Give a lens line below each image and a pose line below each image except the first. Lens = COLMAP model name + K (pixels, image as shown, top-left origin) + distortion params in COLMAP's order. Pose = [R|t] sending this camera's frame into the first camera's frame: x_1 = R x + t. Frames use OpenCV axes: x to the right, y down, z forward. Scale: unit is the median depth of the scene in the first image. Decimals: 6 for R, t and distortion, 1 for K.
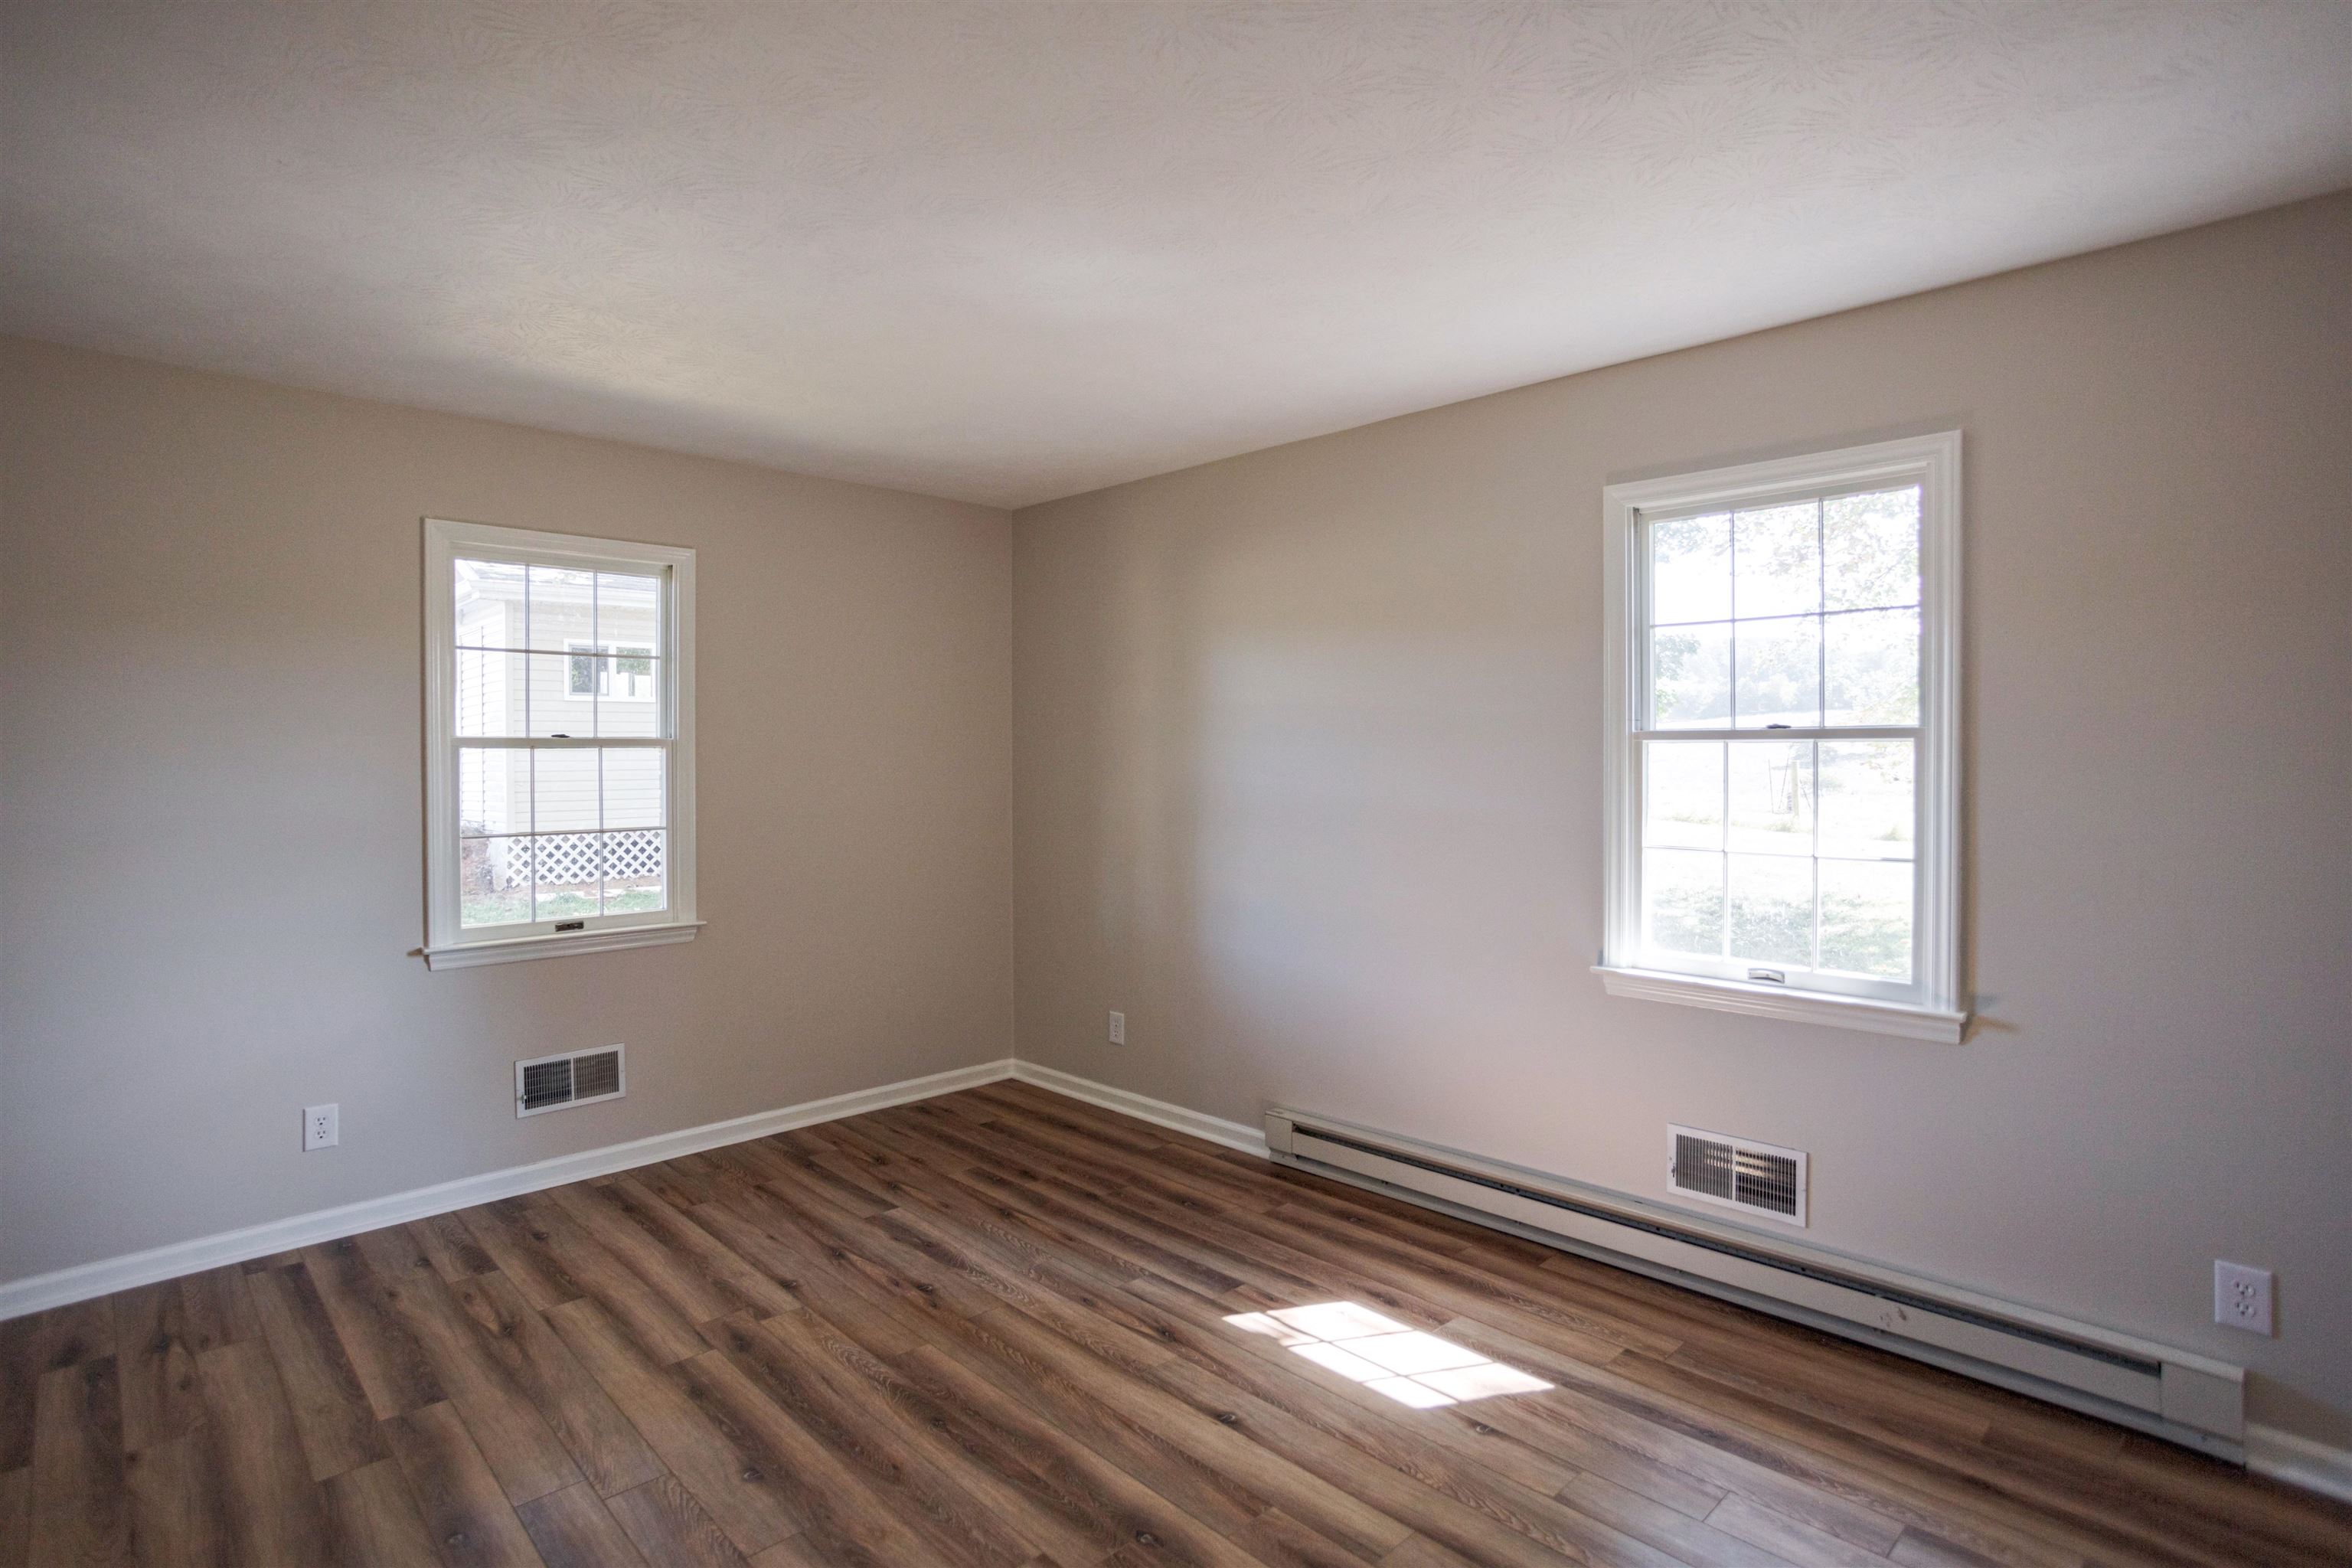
lens RADIAL K [[1150.7, 0, 1157.9], [0, 1150.7, 758.0], [0, 0, 1]] dist [-0.040932, 0.024384]
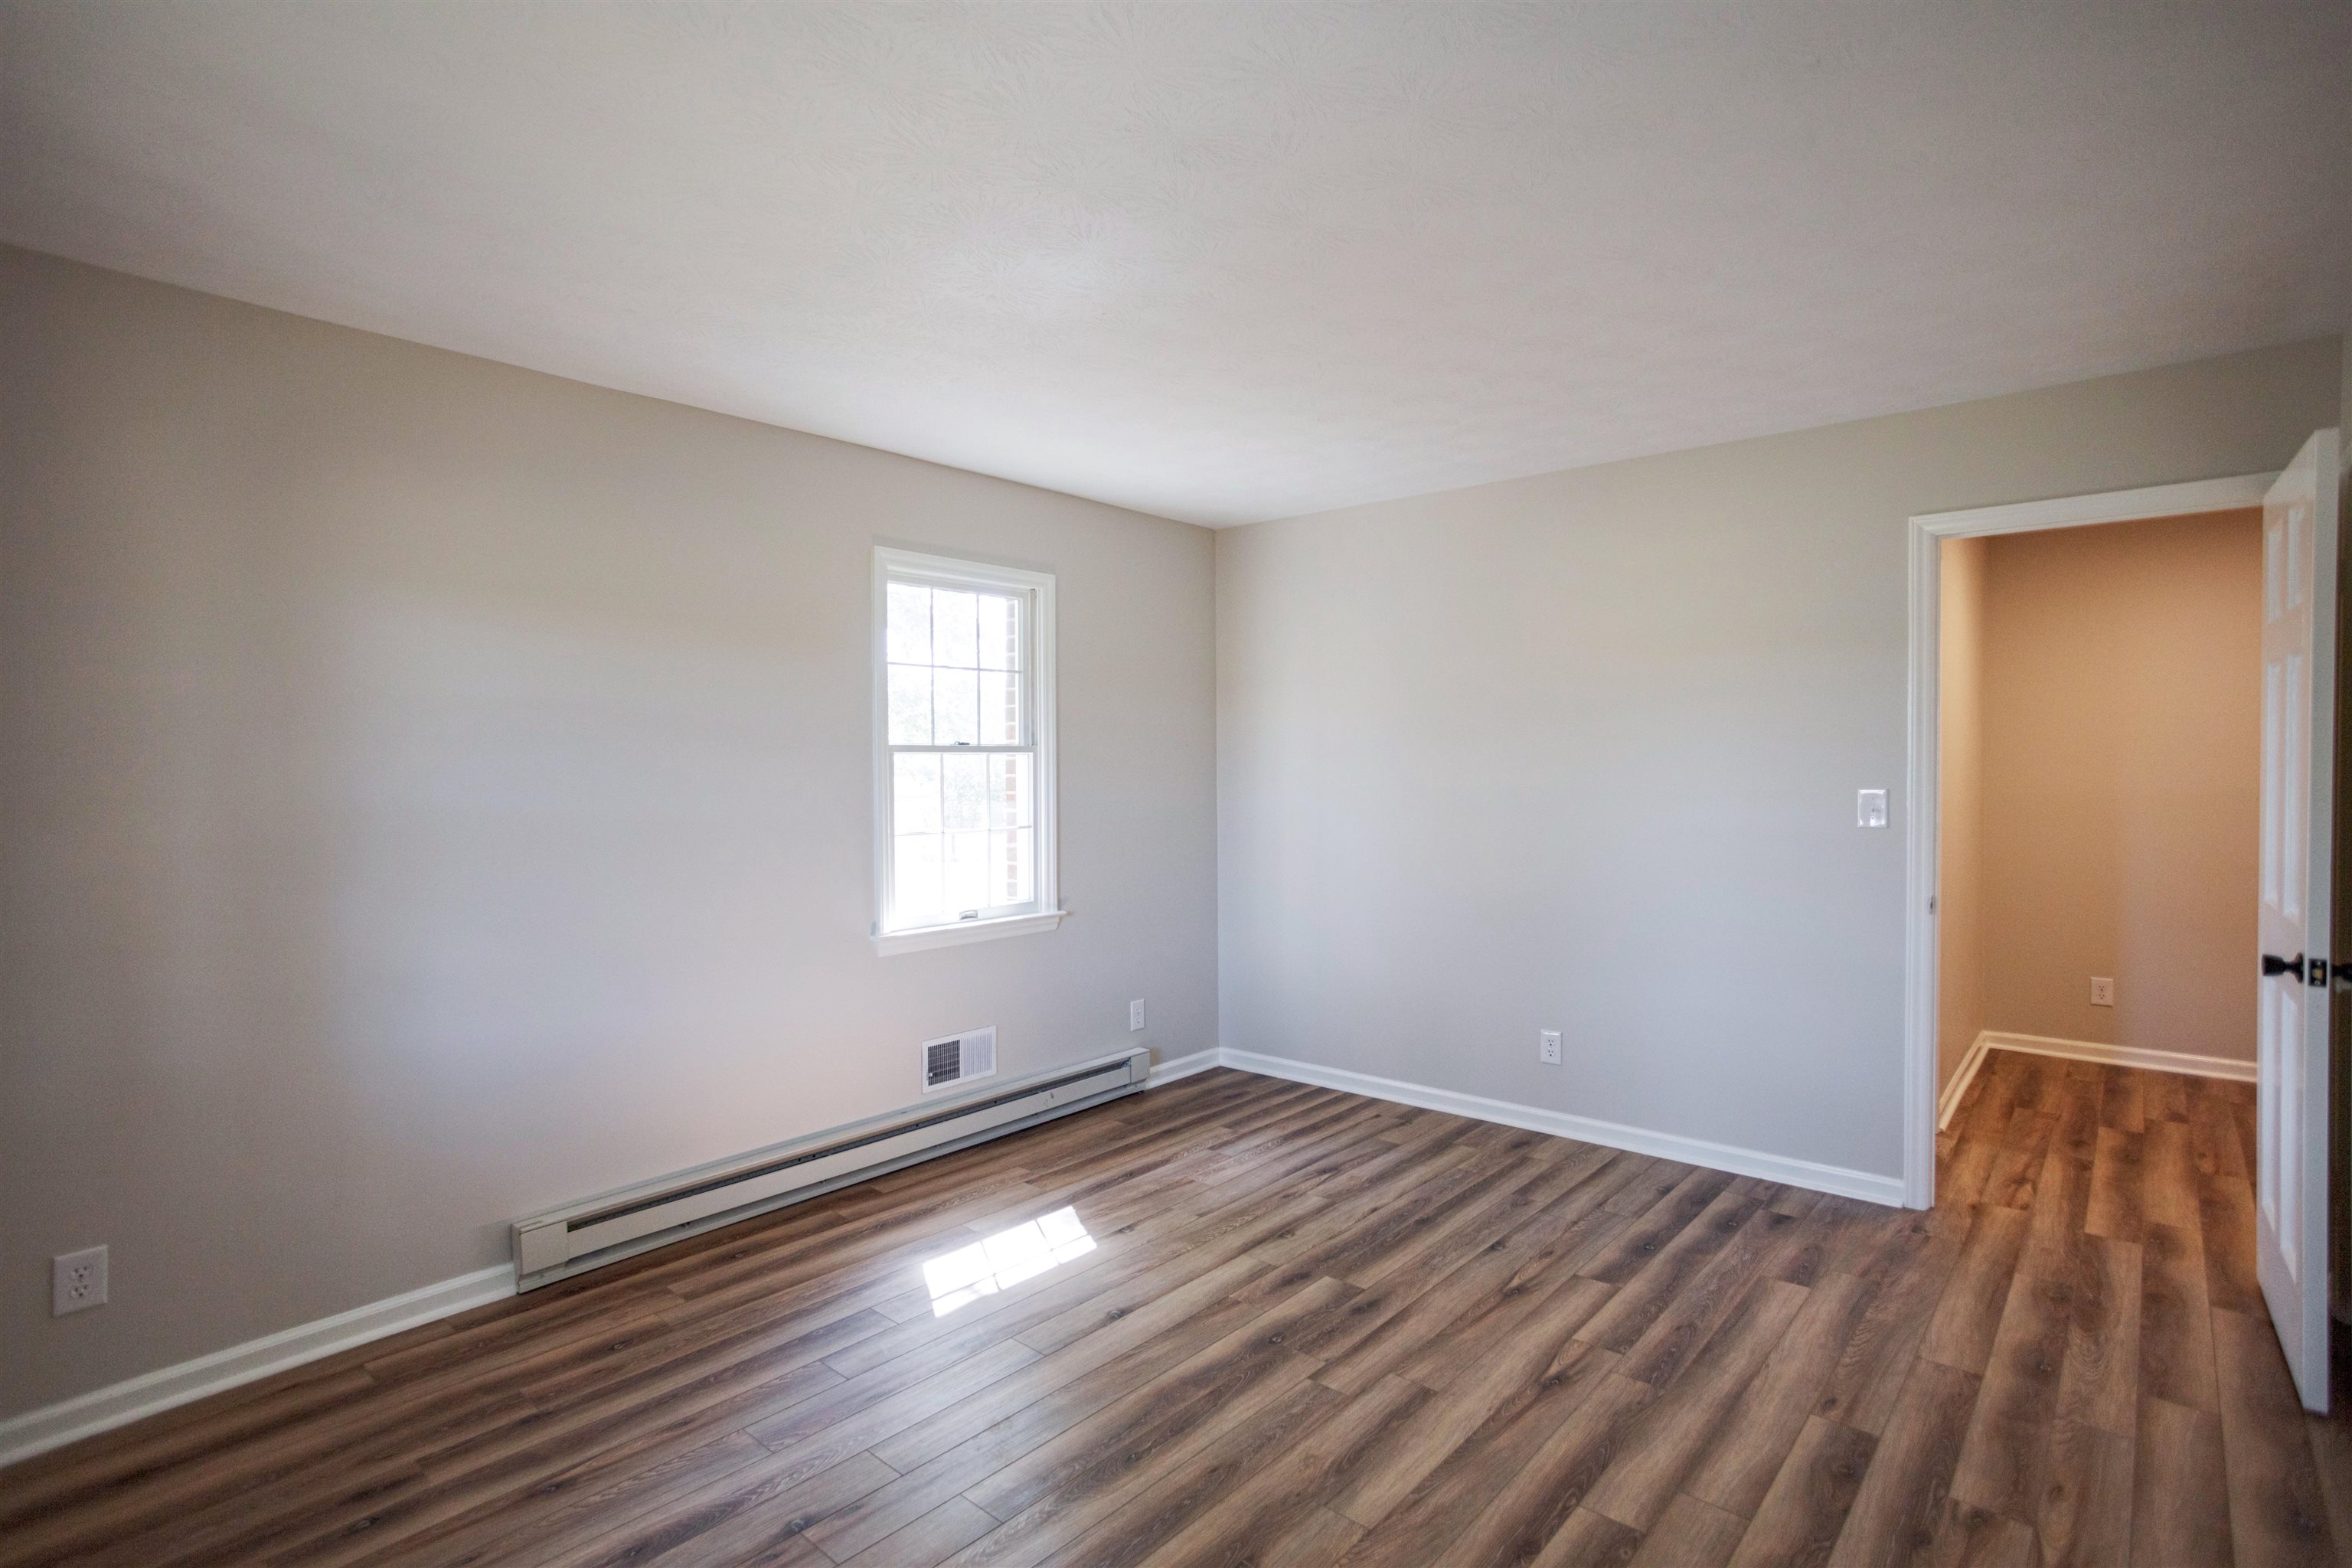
lens RADIAL K [[1150.7, 0, 1160.8], [0, 1150.7, 776.8], [0, 0, 1]] dist [-0.040932, 0.024384]
pose [[-0.069673, -0.010445, 0.997515, -0.851606], [0.006468, 0.999919, 0.010922, 0.000330], [-0.997549, 0.007213, -0.069600, 0.773674]]
